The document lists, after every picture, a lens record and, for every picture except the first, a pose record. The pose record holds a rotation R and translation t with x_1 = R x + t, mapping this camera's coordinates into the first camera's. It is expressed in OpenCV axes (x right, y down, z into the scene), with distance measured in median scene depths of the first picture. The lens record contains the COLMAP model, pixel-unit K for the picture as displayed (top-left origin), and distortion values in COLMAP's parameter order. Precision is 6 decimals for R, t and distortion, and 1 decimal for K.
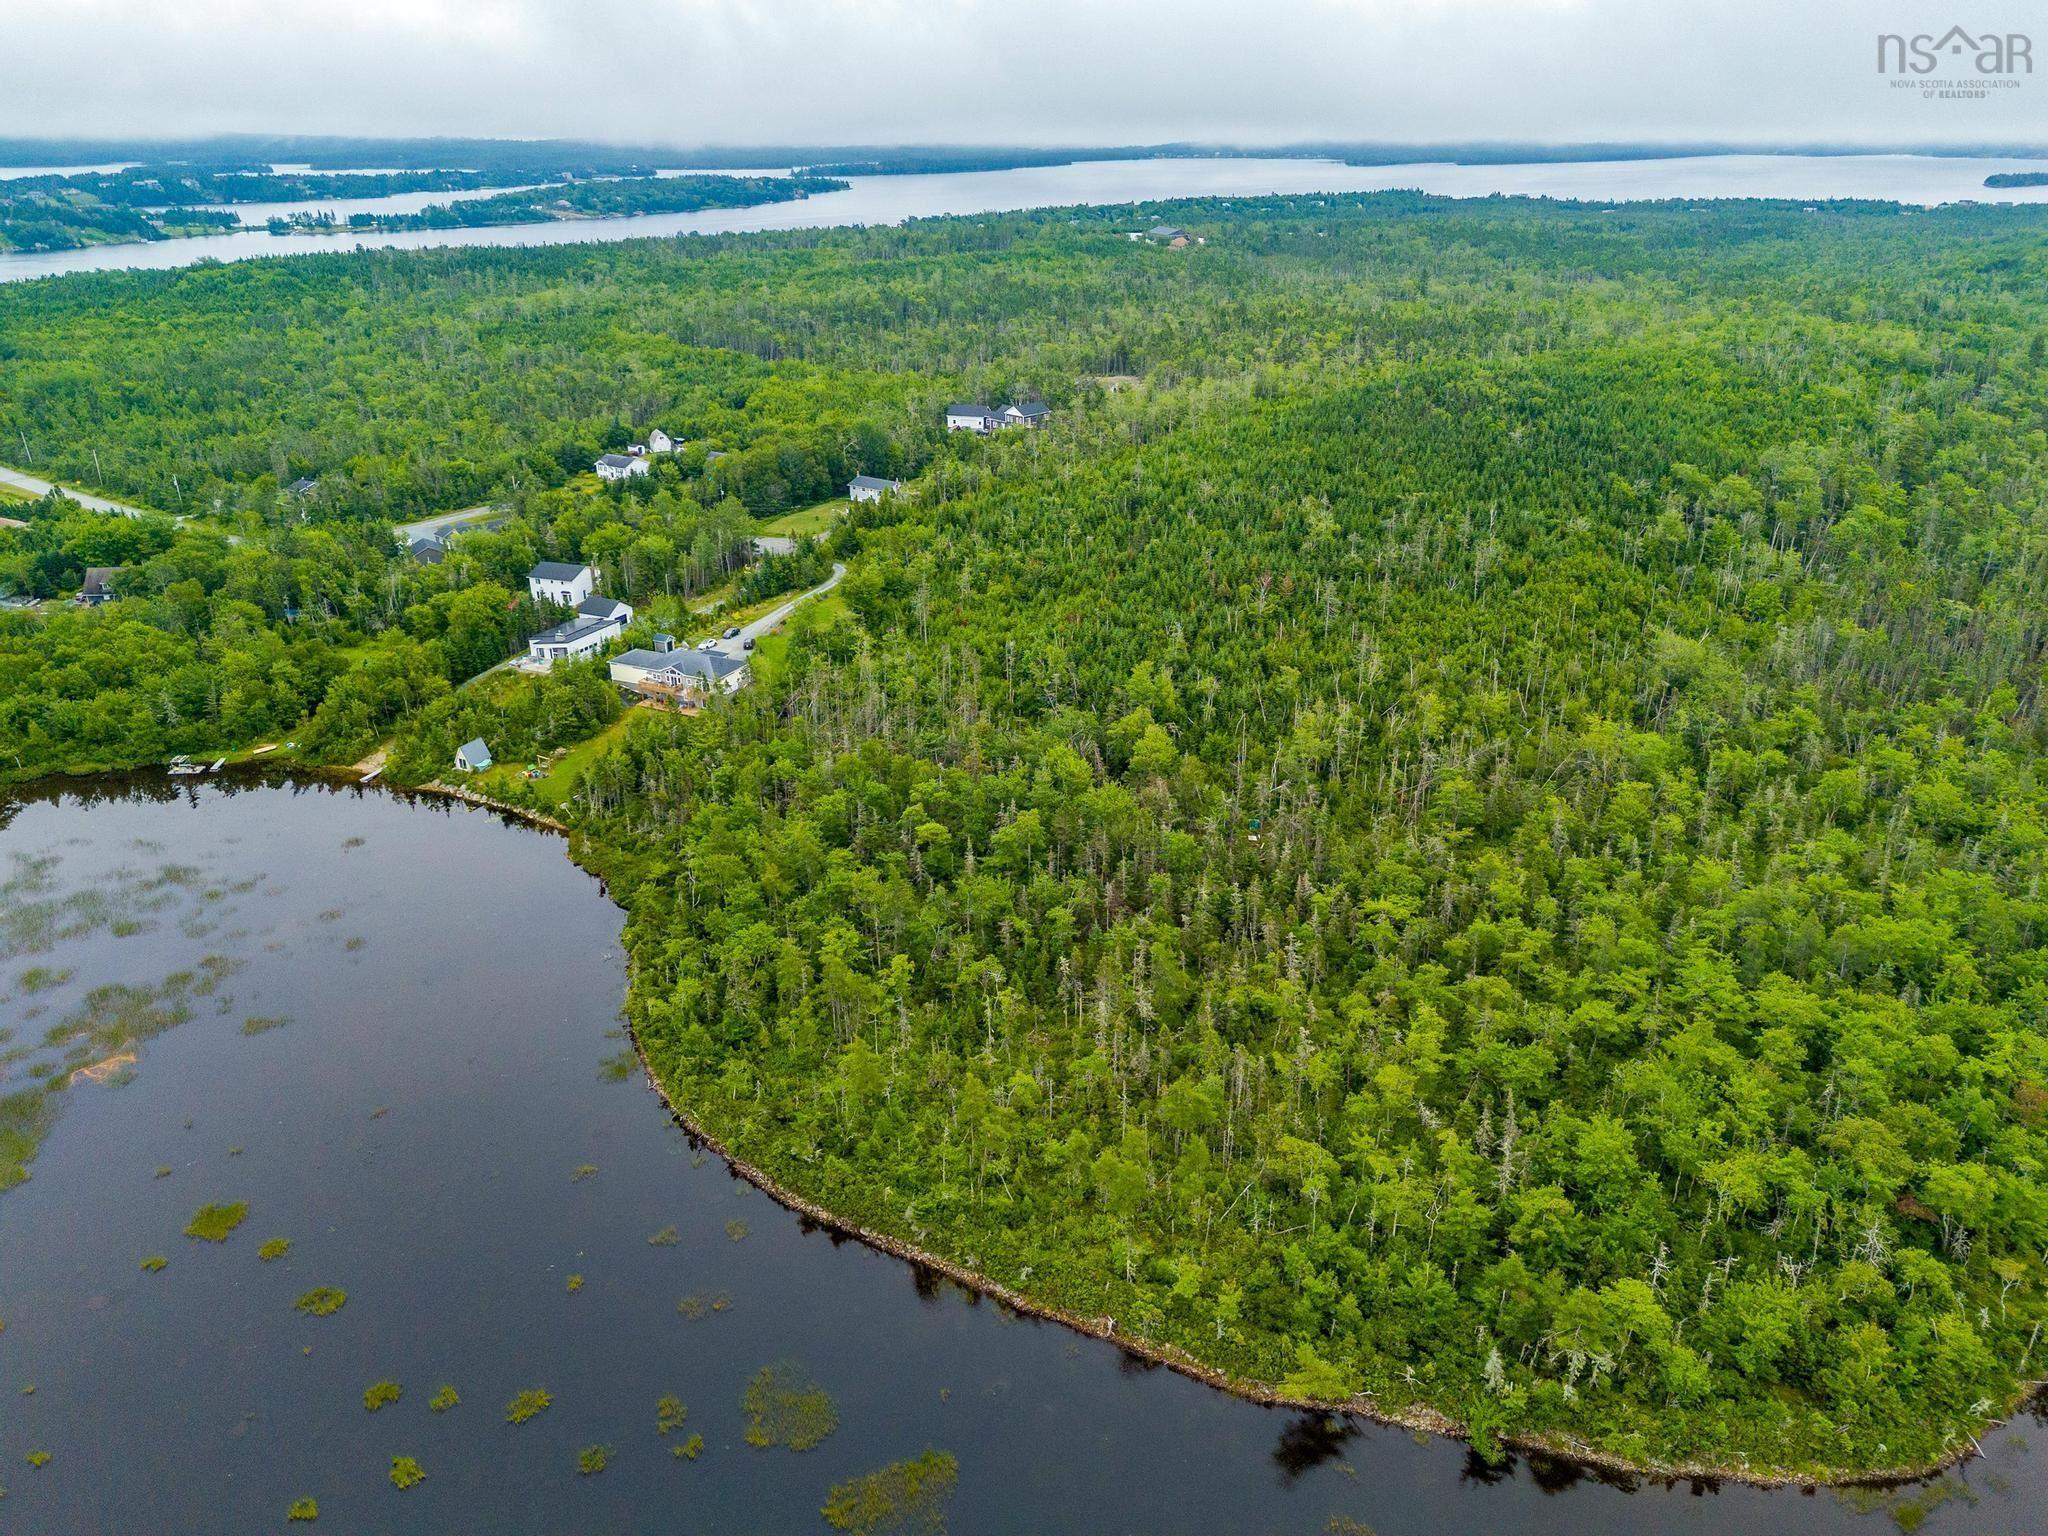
lens RADIAL K [[1482.4, 0, 1031.1], [0, 1482.4, 773.8], [0, 0, 1]] dist [0.055365, -0.041684]
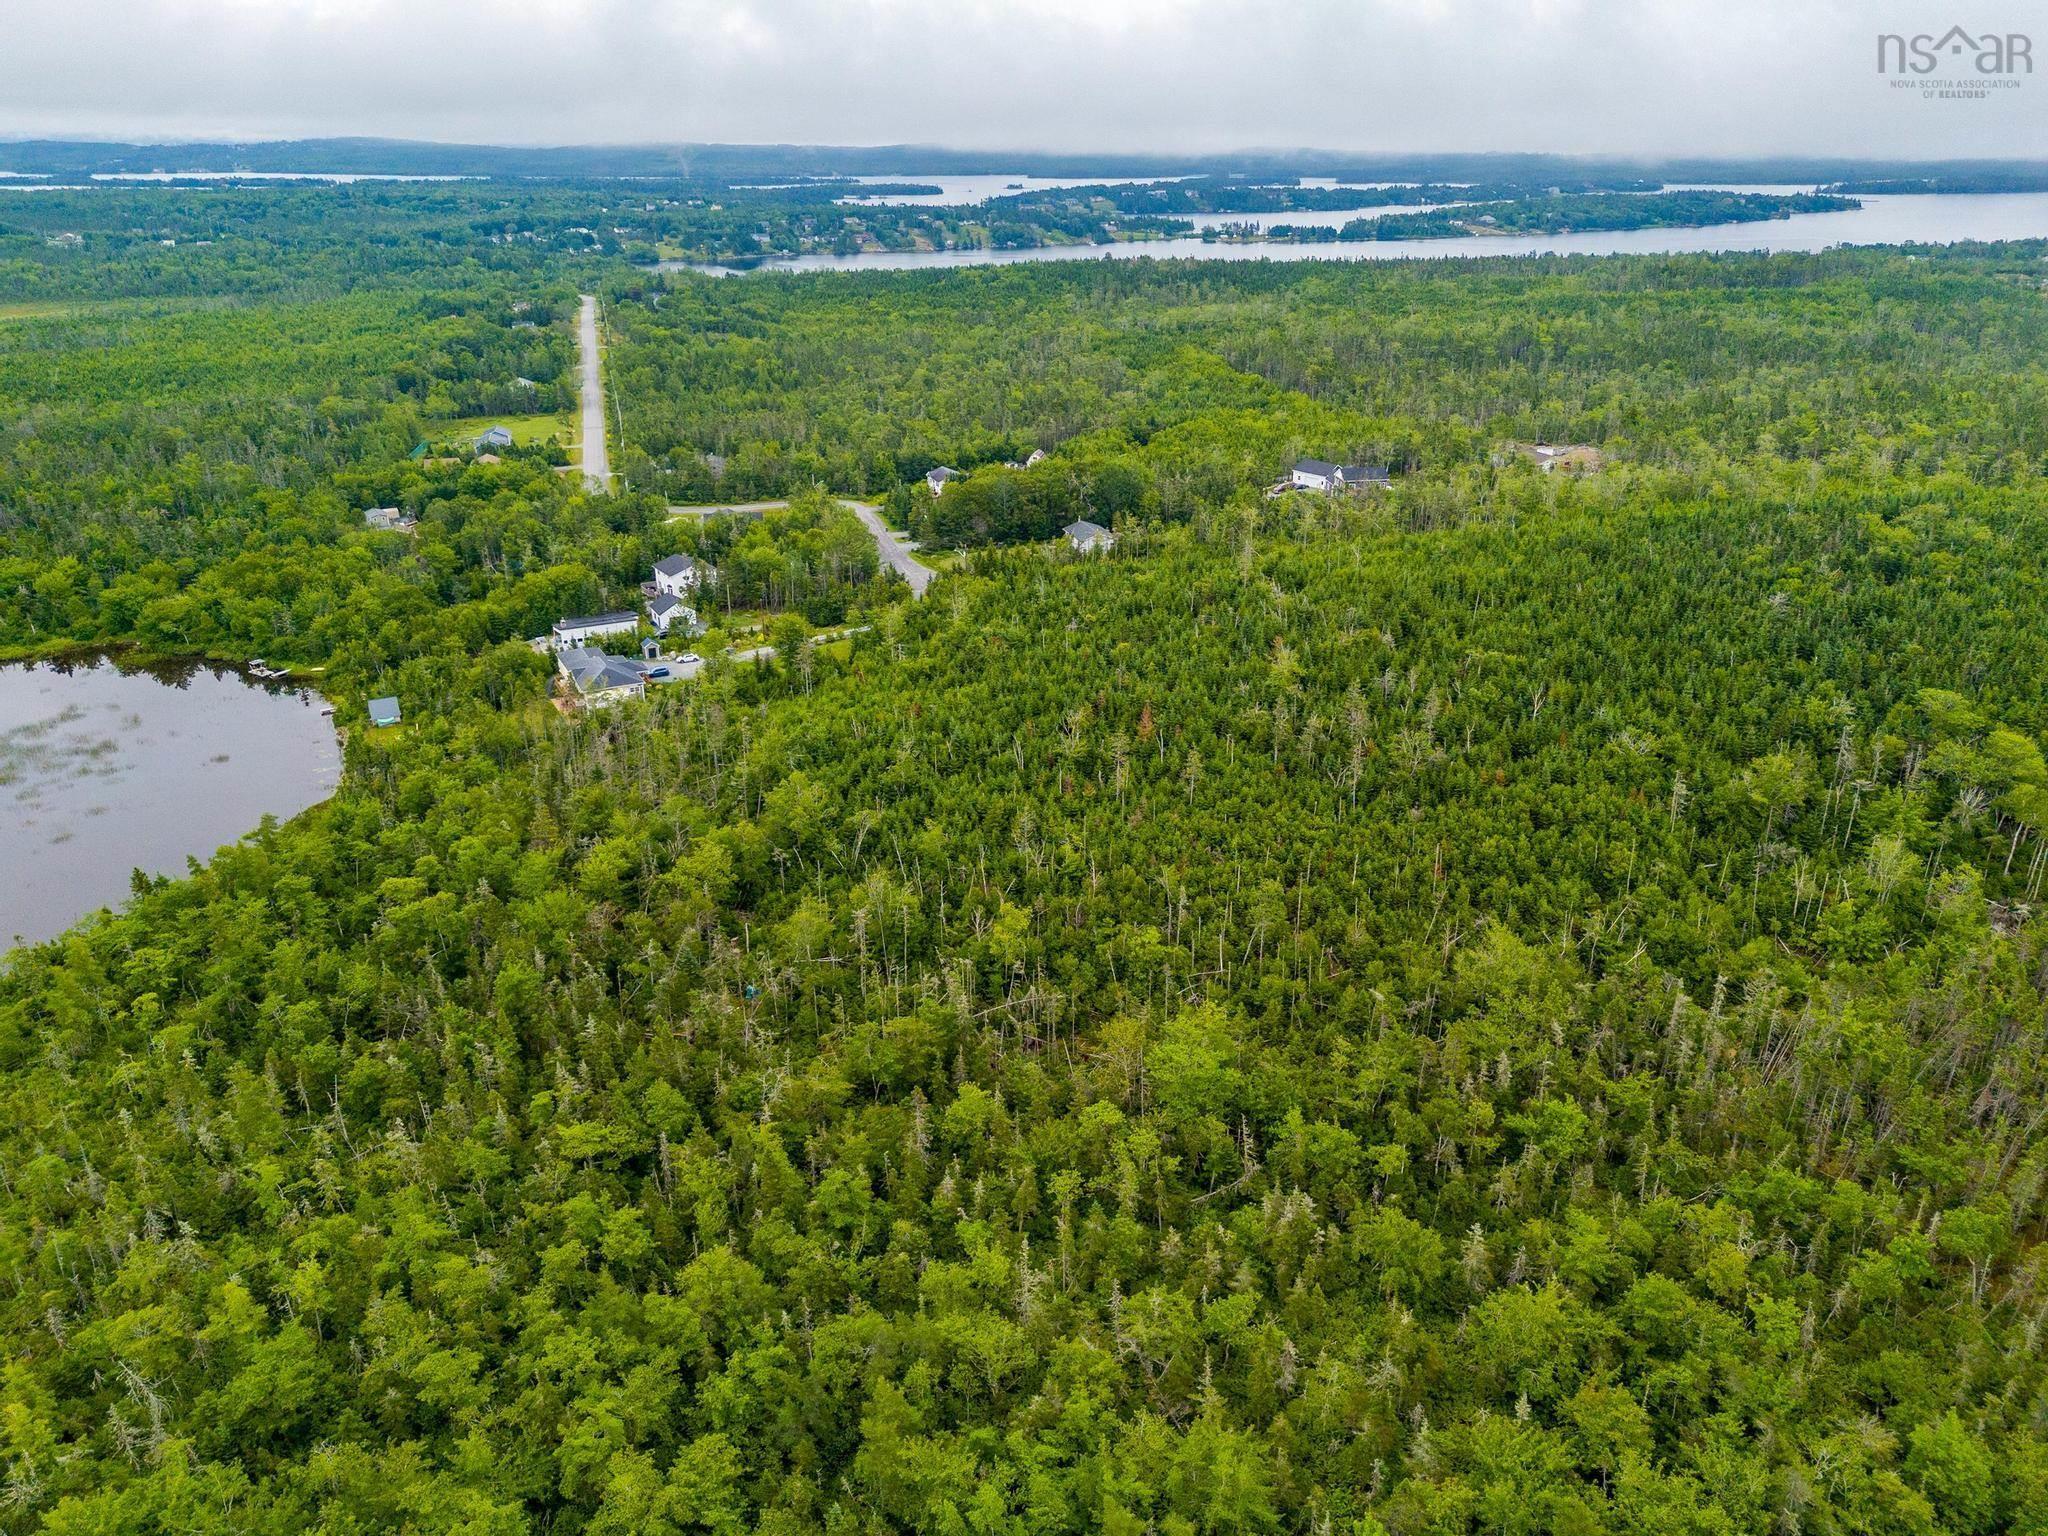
lens RADIAL K [[1482.4, 0, 1038.3], [0, 1482.4, 763.4], [0, 0, 1]] dist [0.055365, -0.041684]
pose [[0.797617, 0.236403, -0.554906, 0.118189], [-0.243939, 0.967827, 0.061681, -0.030017], [0.551634, 0.086166, 0.829624, 0.065998]]
